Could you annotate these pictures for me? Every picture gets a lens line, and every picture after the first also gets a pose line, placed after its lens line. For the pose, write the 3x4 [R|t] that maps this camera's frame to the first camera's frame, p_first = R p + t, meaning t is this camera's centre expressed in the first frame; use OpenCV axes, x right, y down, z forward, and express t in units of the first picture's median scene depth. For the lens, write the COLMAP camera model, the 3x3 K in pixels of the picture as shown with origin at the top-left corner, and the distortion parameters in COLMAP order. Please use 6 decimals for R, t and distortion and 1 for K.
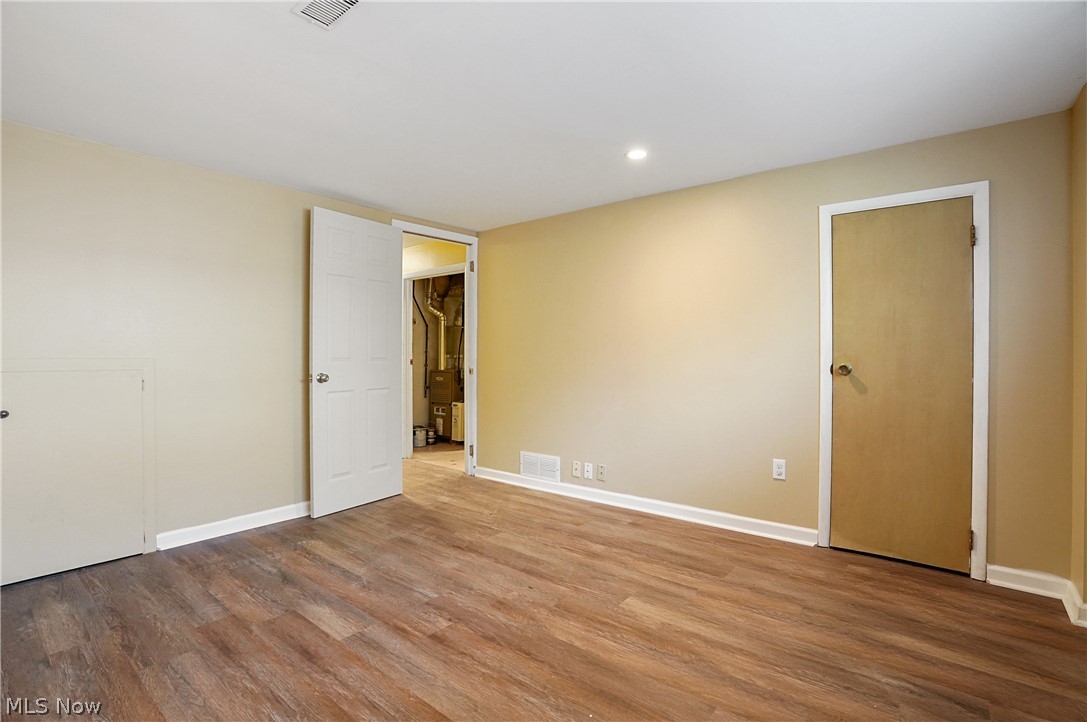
lens RADIAL K [[500.5, 0, 543.9], [0, 500.5, 374.1], [0, 0, 1]] dist [-0.067024, 0.028587]
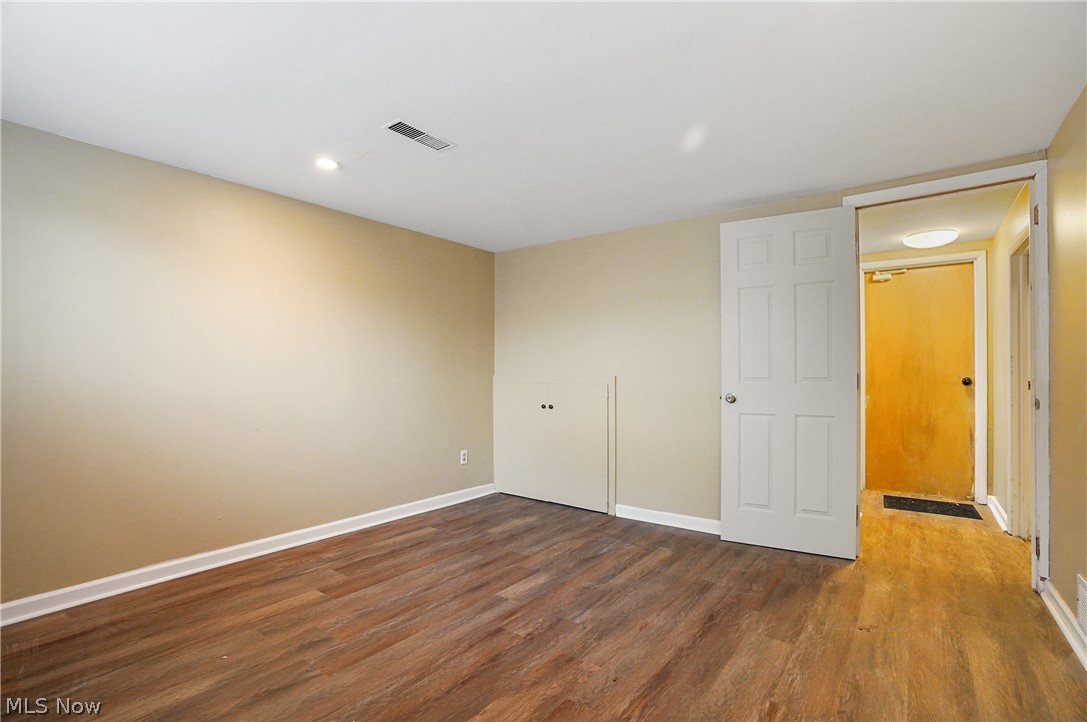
lens RADIAL K [[500.5, 0, 543.9], [0, 500.5, 374.1], [0, 0, 1]] dist [-0.067024, 0.028587]
pose [[0.041980, -0.002902, -0.999114, 0.637503], [-0.034740, 0.999387, -0.004363, -0.028317], [0.998514, 0.034892, 0.041854, 0.741316]]
